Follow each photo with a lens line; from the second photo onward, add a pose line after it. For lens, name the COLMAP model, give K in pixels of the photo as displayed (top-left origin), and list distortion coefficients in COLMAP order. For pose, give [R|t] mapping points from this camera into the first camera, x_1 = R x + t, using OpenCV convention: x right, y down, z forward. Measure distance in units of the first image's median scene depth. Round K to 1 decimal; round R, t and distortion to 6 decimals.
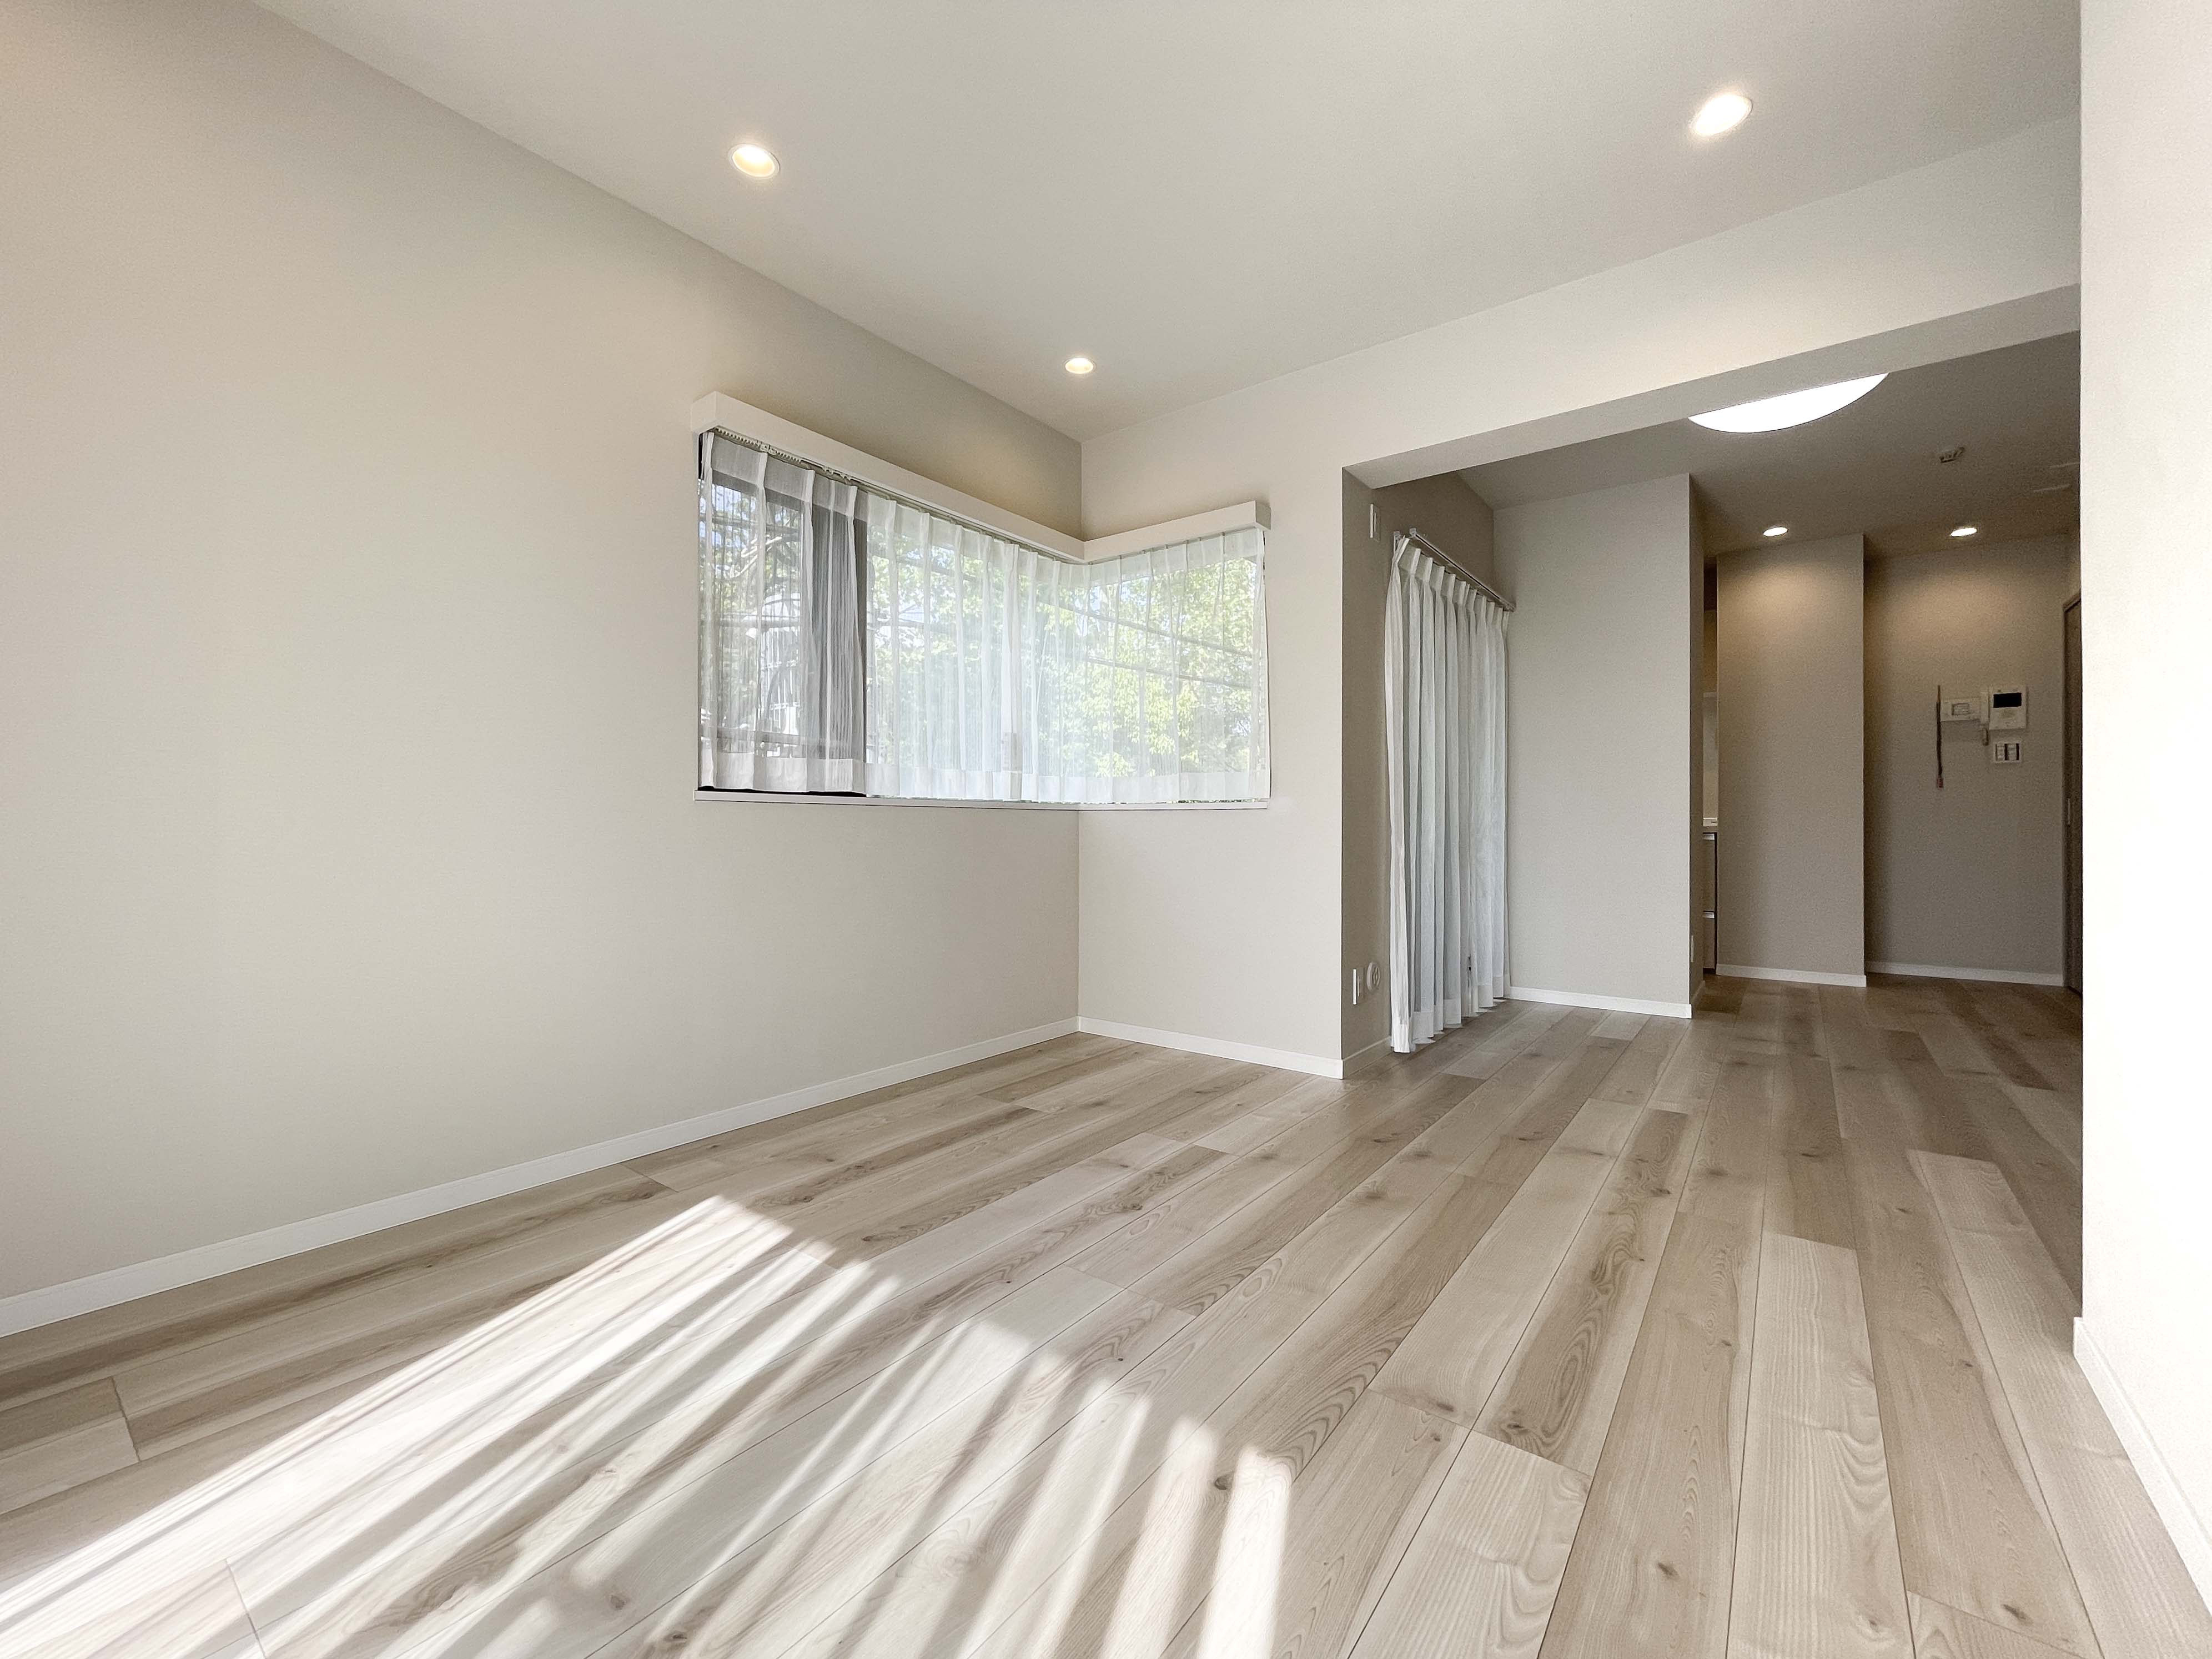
lens RADIAL K [[899.5, 0, 1106.0], [0, 899.5, 829.5], [0, 0, 1]] dist [-0.003382, 0.000323]
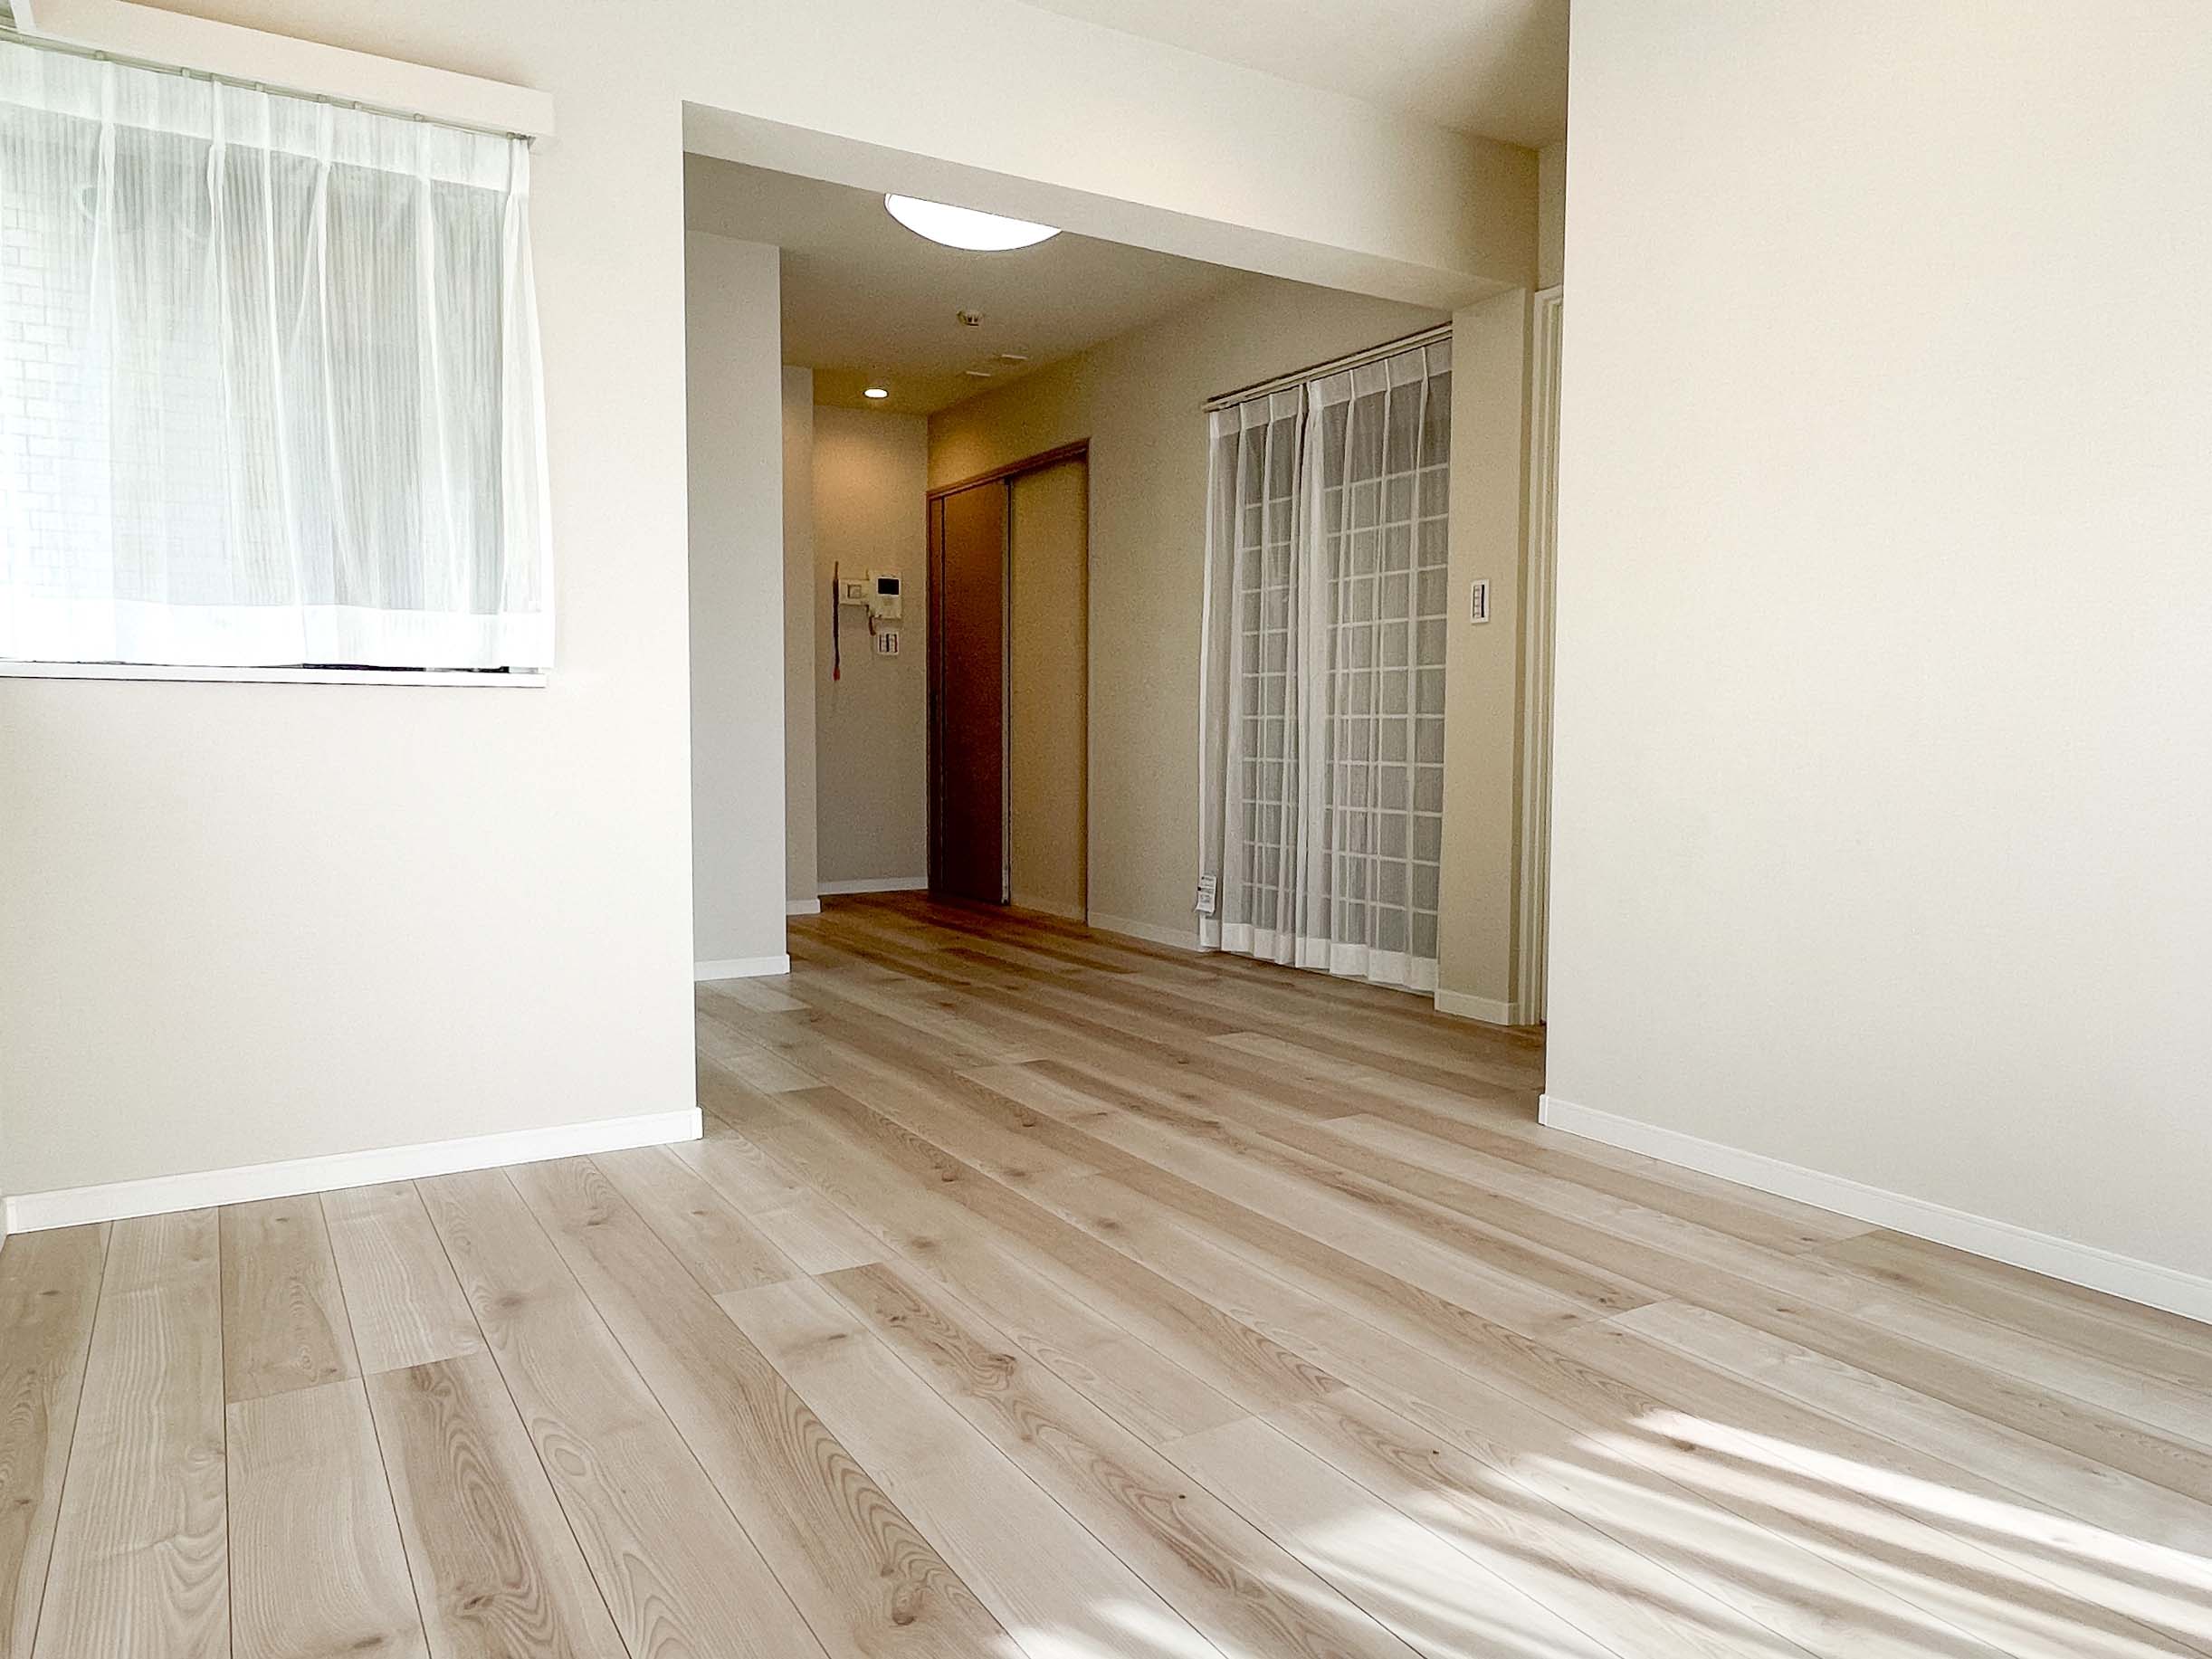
lens RADIAL K [[1463.6, 0, 1106.0], [0, 1463.6, 829.5], [0, 0, 1]] dist [-0.002266, 0.002266]
pose [[0.366369, -0.064540, 0.928229, -0.823975], [-0.000329, 0.997582, 0.069493, 0.001447], [-0.930470, -0.025766, 0.365462, 0.592059]]
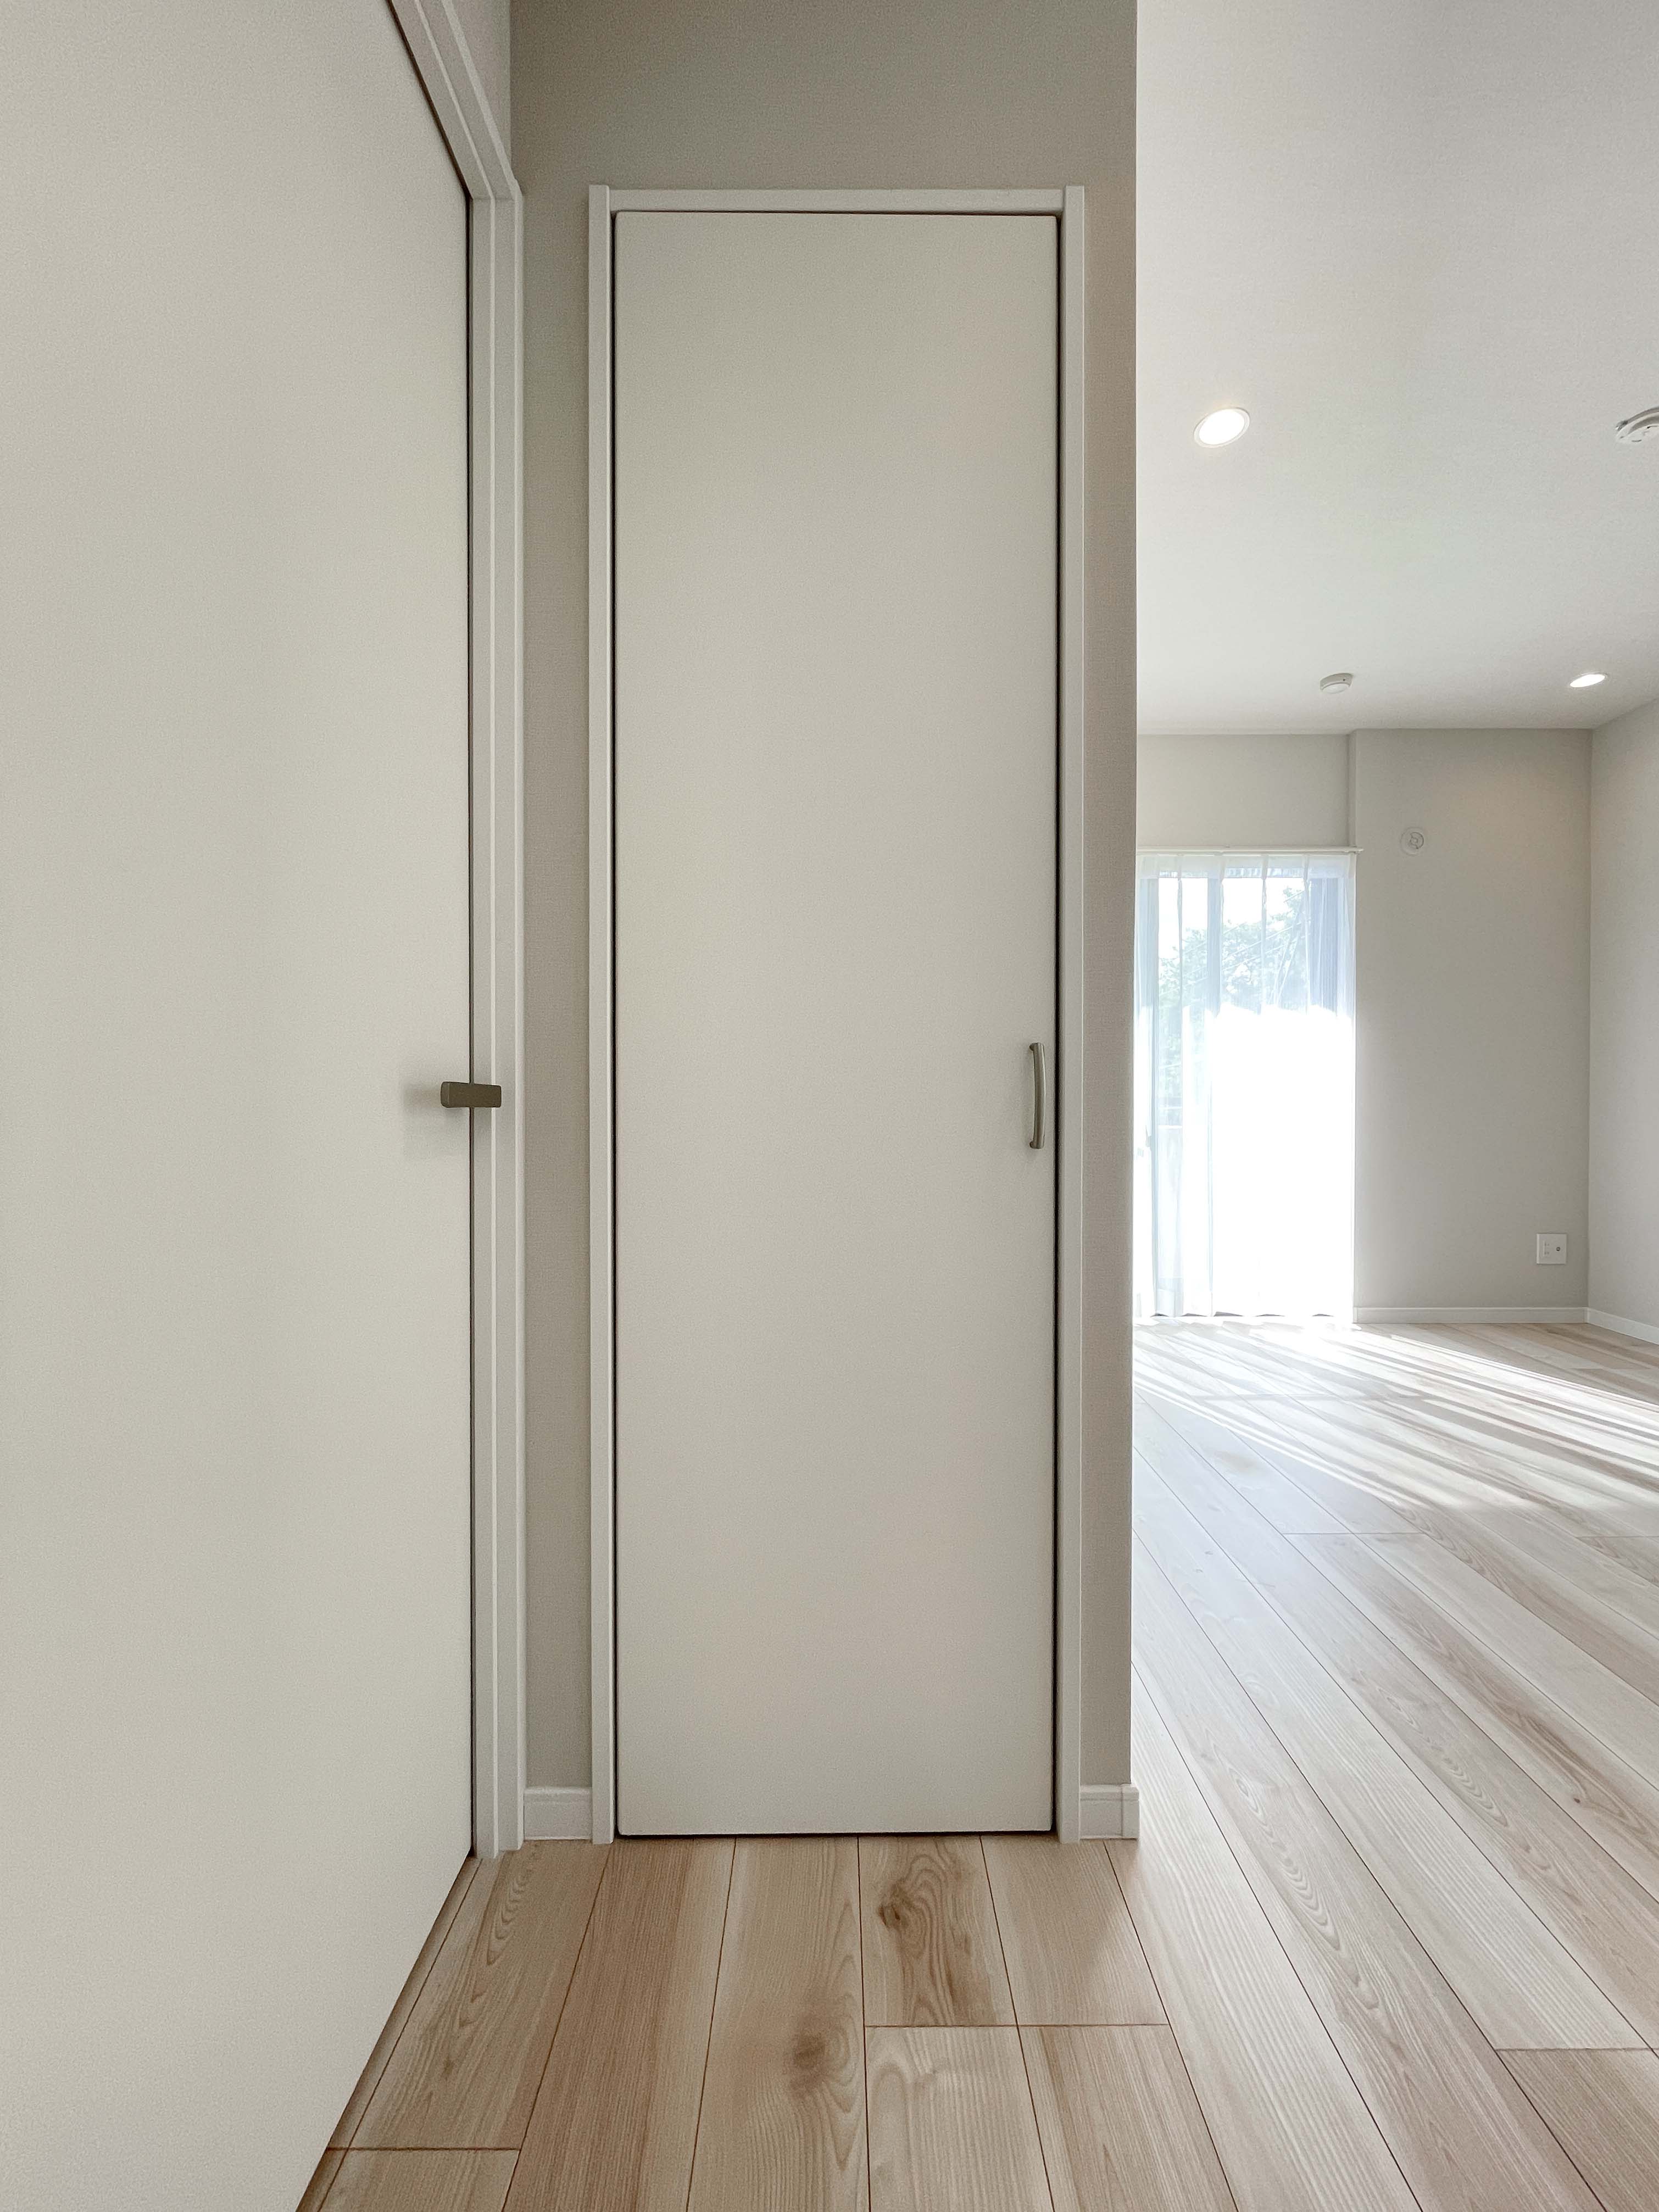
lens RADIAL K [[899.6, 0, 829.5], [0, 899.6, 1106.0], [0, 0, 1]] dist [-0.003382, 0.000323]
pose [[-0.796750, 0.003804, -0.604298, 1.281554], [-0.001527, 0.999964, 0.008308, -0.041188], [0.604308, 0.007542, -0.796715, 1.055802]]
